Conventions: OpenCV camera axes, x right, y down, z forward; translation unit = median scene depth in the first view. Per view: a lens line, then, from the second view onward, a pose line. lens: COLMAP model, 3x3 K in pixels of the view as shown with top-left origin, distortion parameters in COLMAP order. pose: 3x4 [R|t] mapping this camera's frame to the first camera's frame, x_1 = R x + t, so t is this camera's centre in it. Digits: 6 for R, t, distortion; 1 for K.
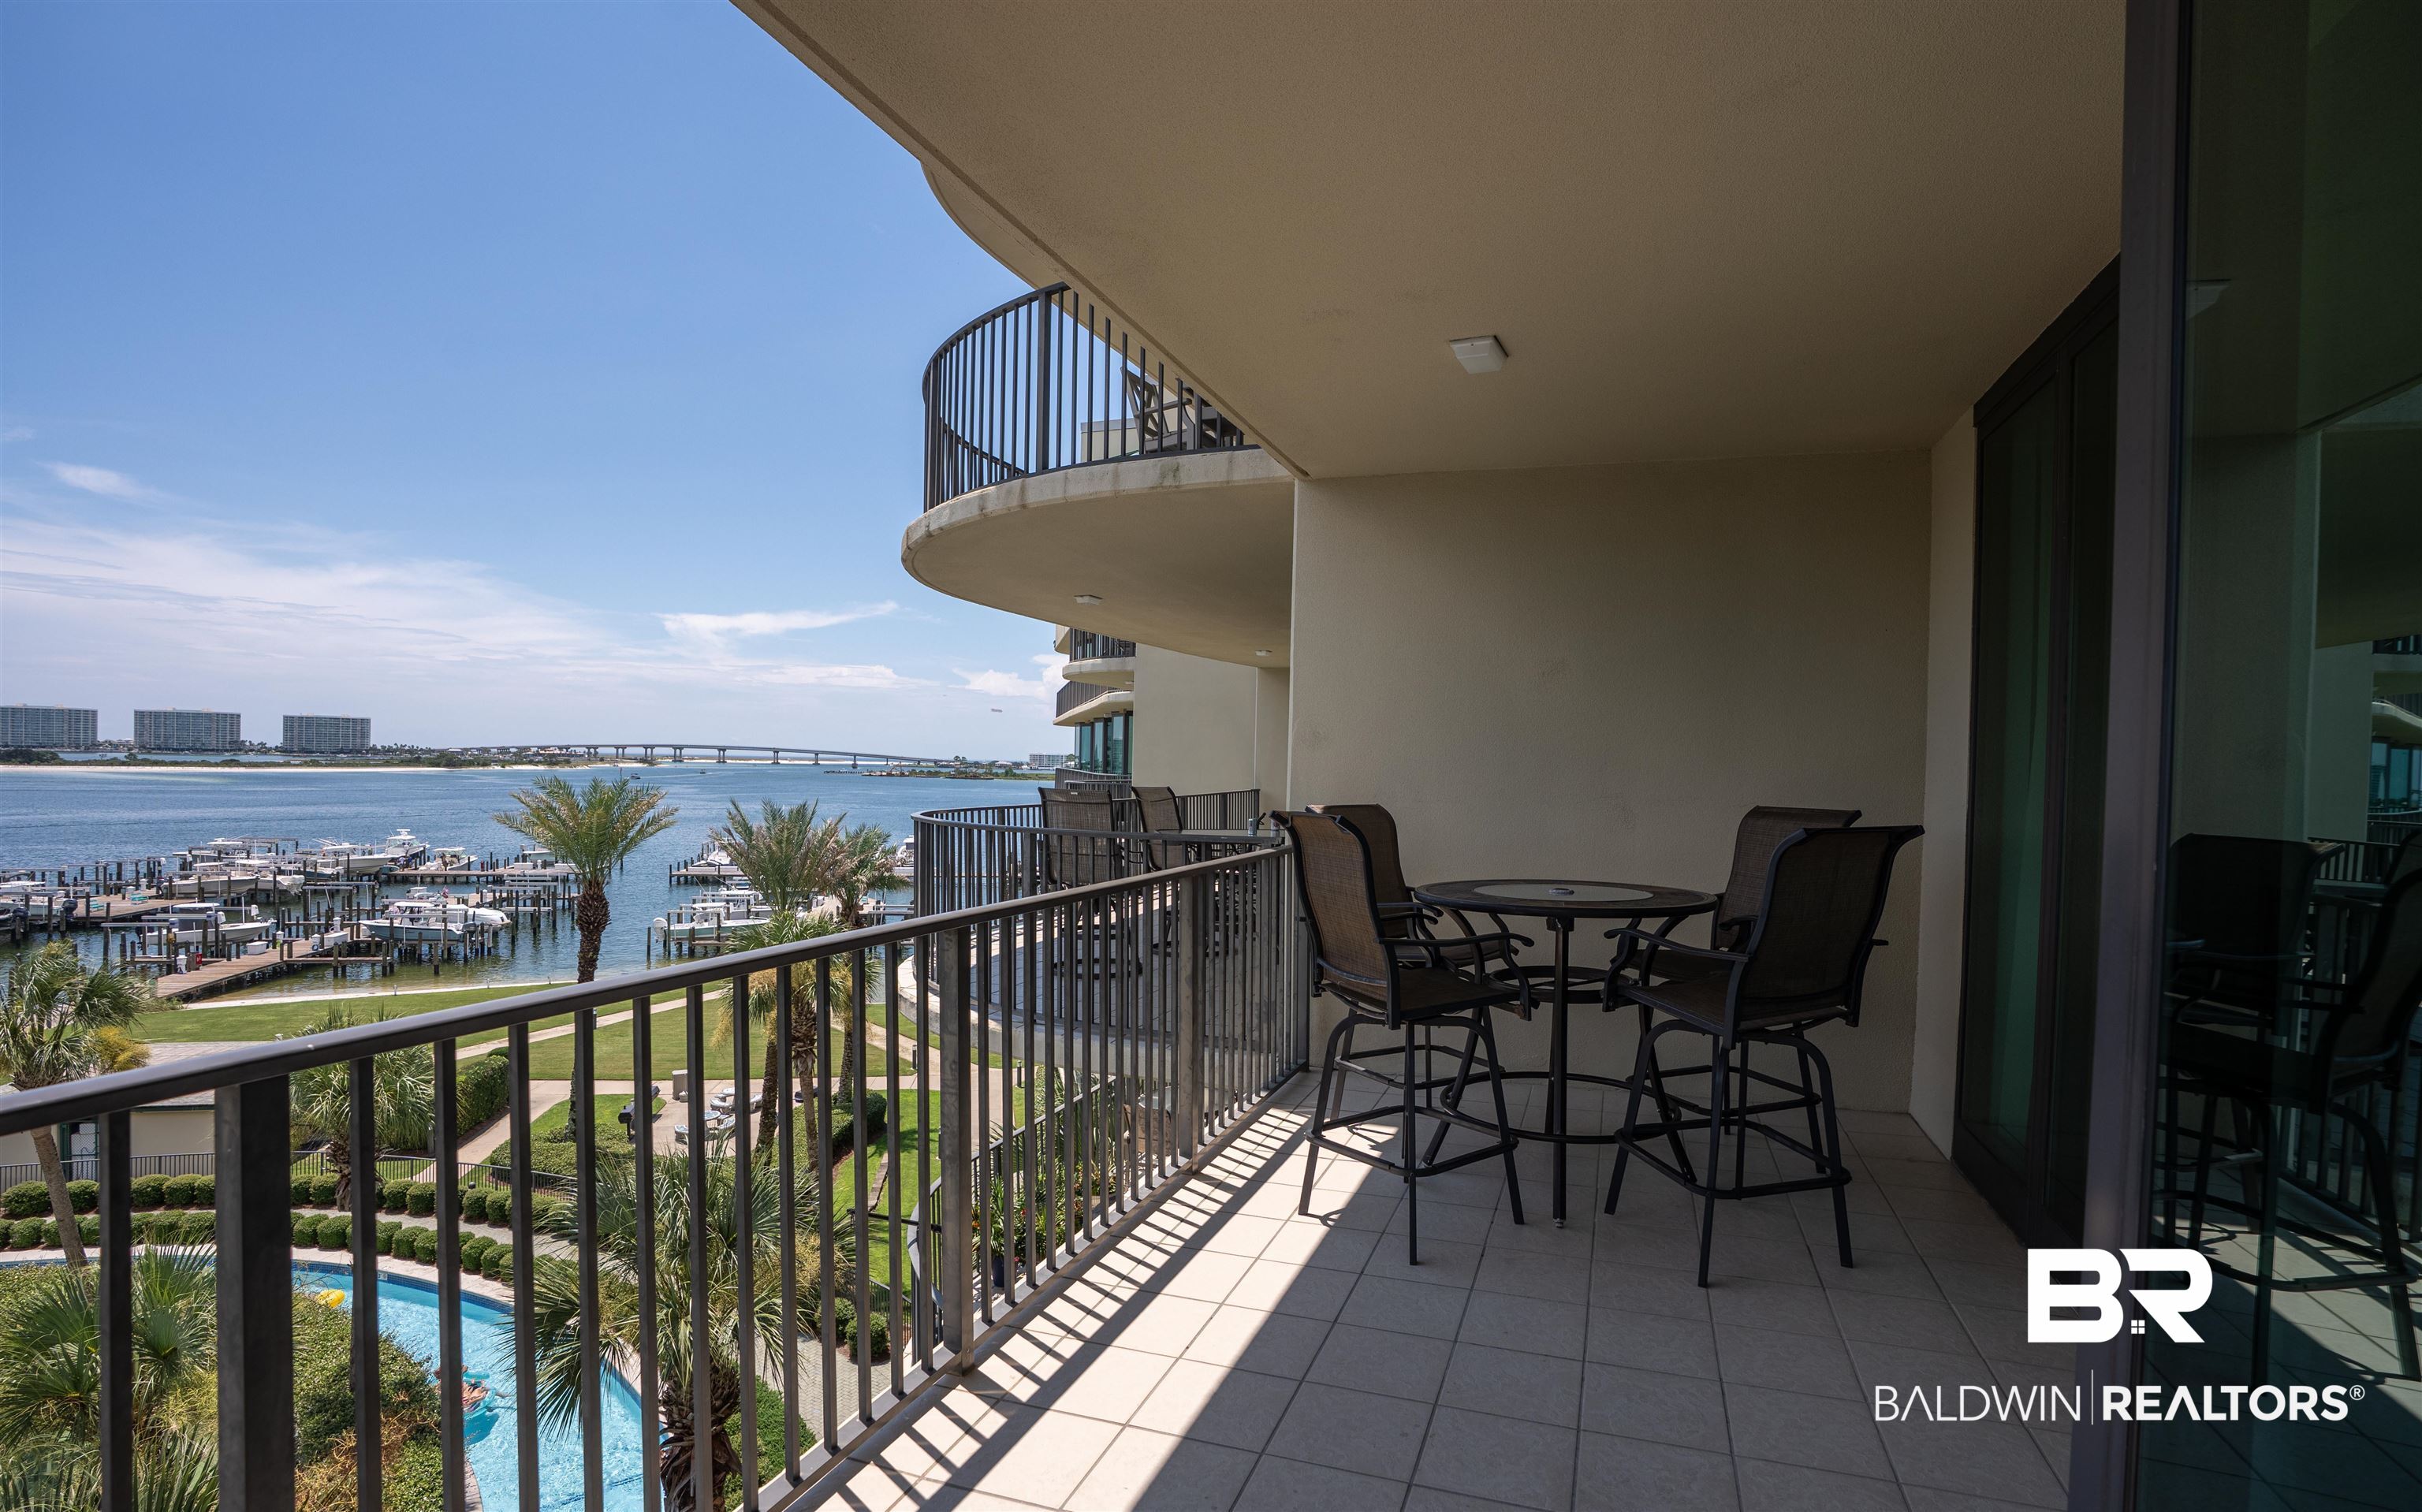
lens RADIAL K [[1164.0, 0, 1219.2], [0, 1164.0, 789.2], [0, 0, 1]] dist [-0.045427, -0.000182]
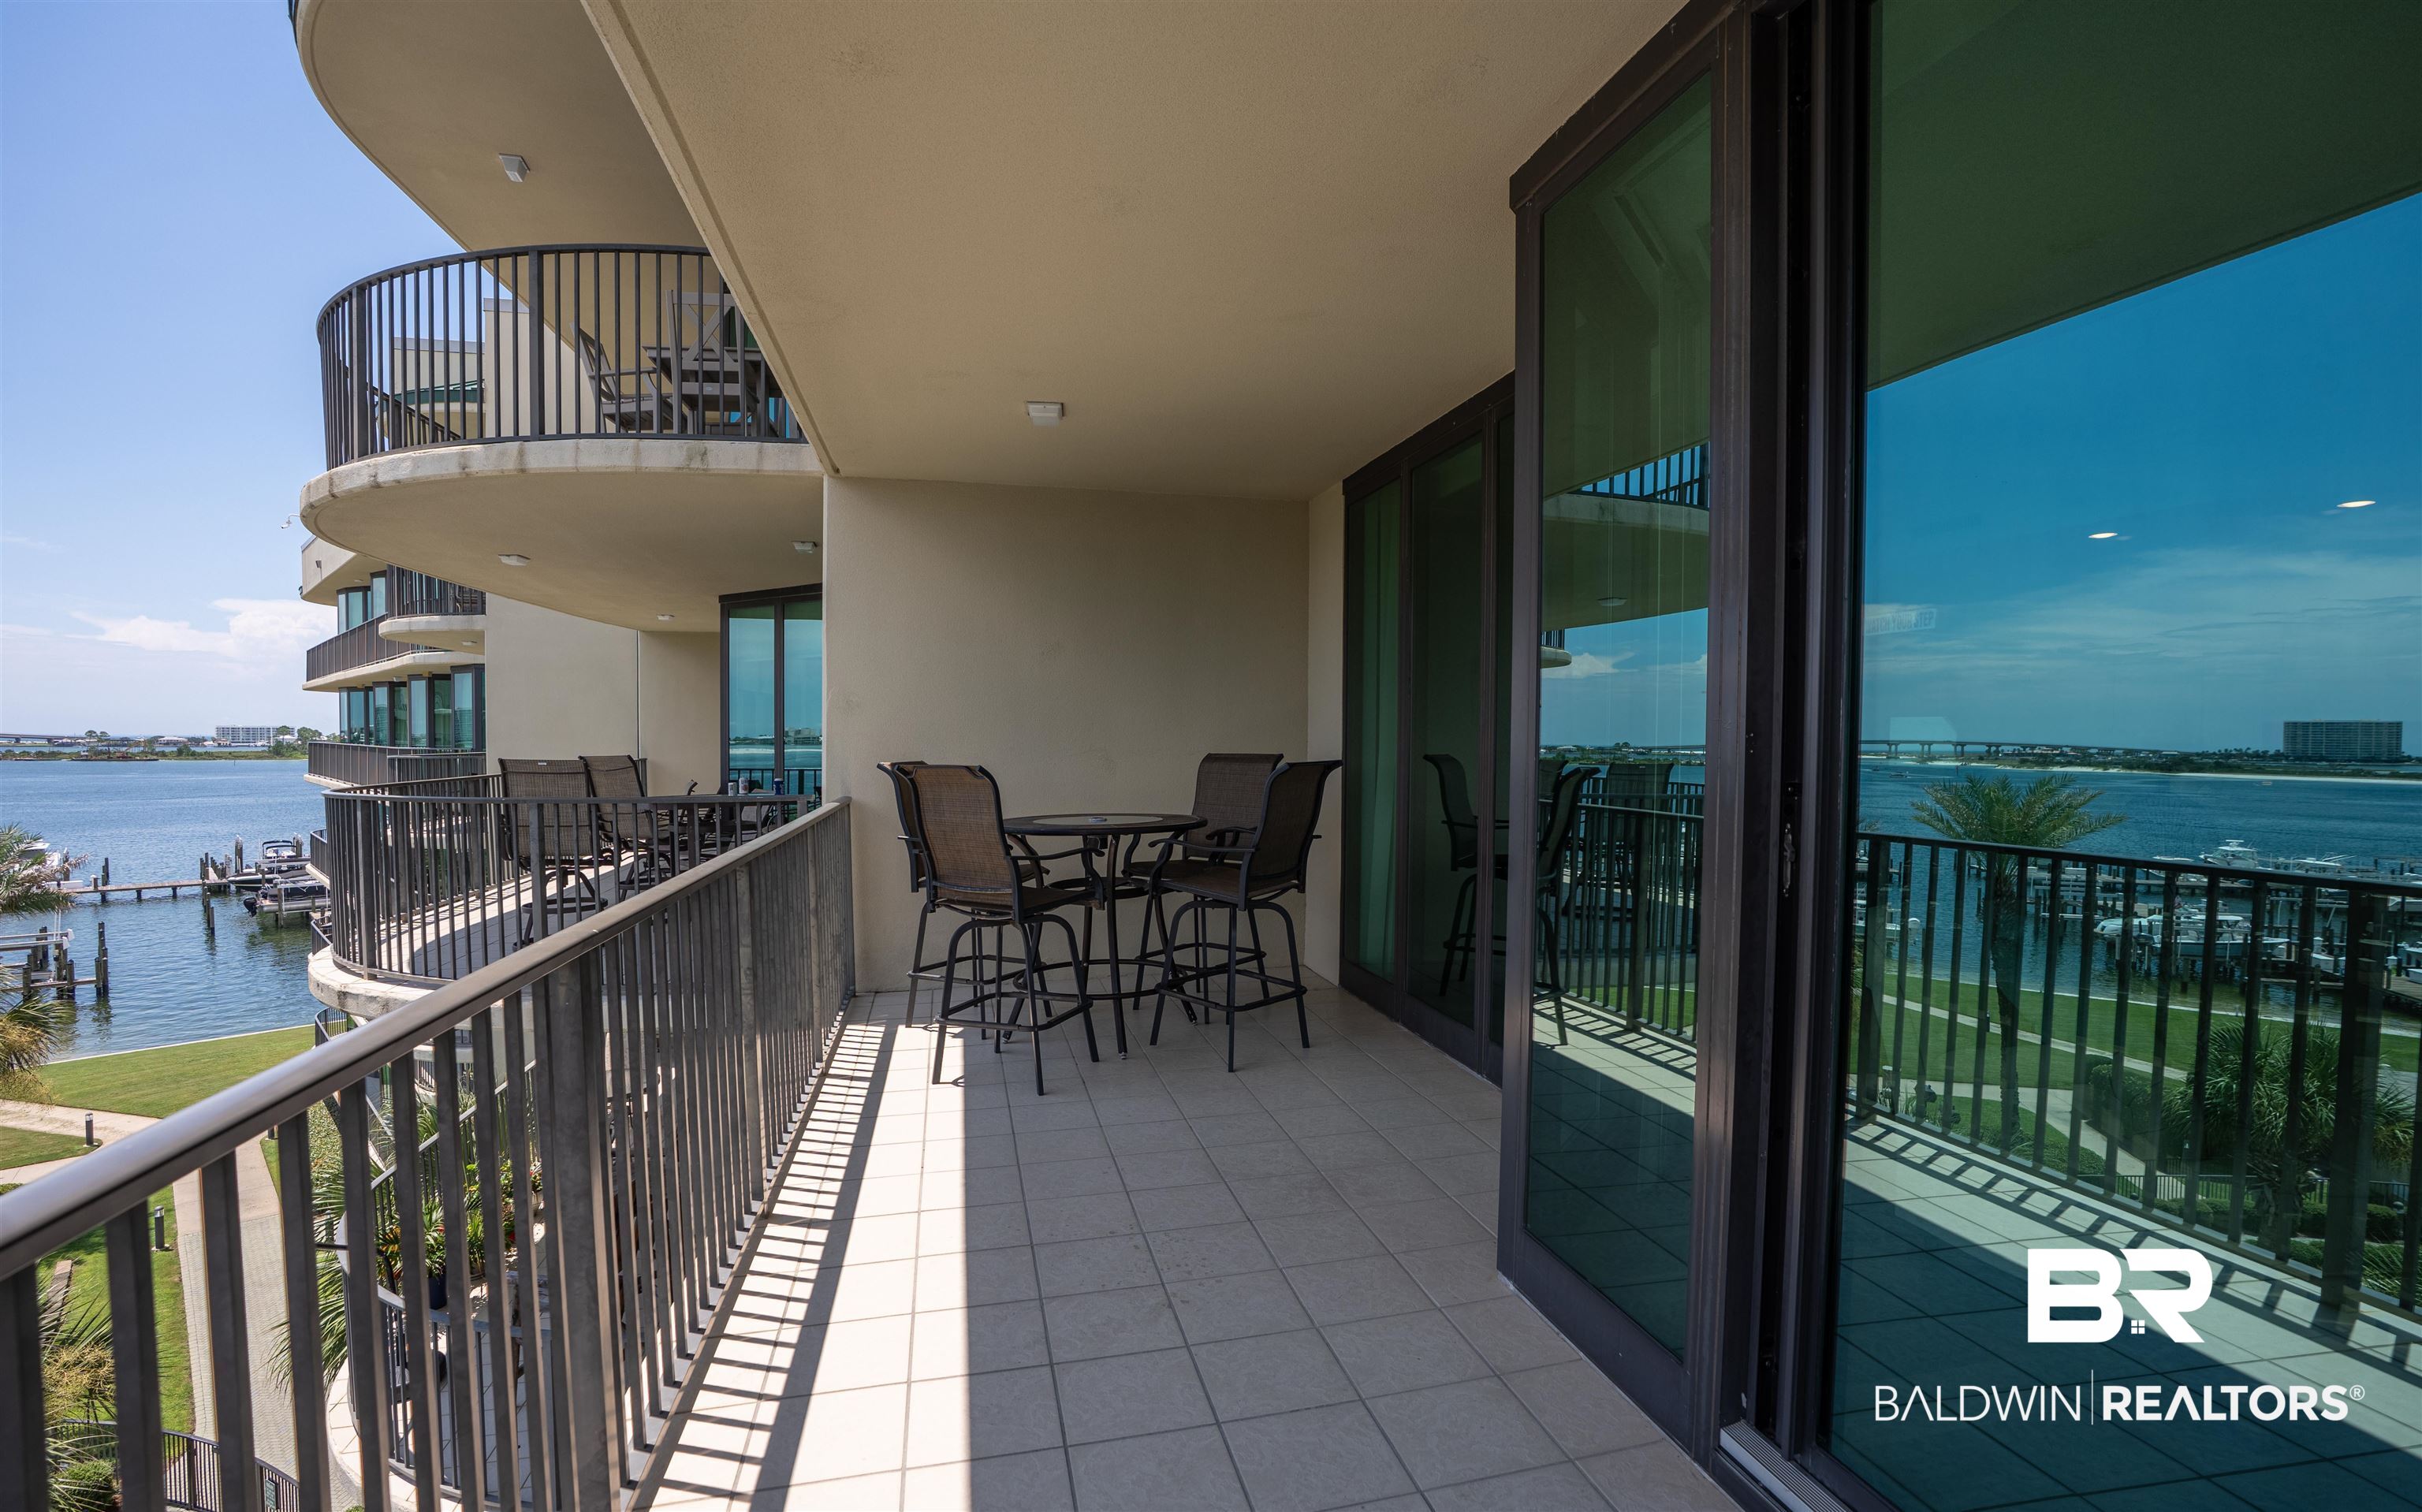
lens RADIAL K [[1164.0, 0, 1219.2], [0, 1164.0, 789.2], [0, 0, 1]] dist [-0.045427, -0.000182]
pose [[0.843651, -0.041378, 0.535295, -0.312747], [0.024981, 0.998971, 0.037849, 0.005671], [-0.536311, -0.018560, 0.843817, -0.214368]]
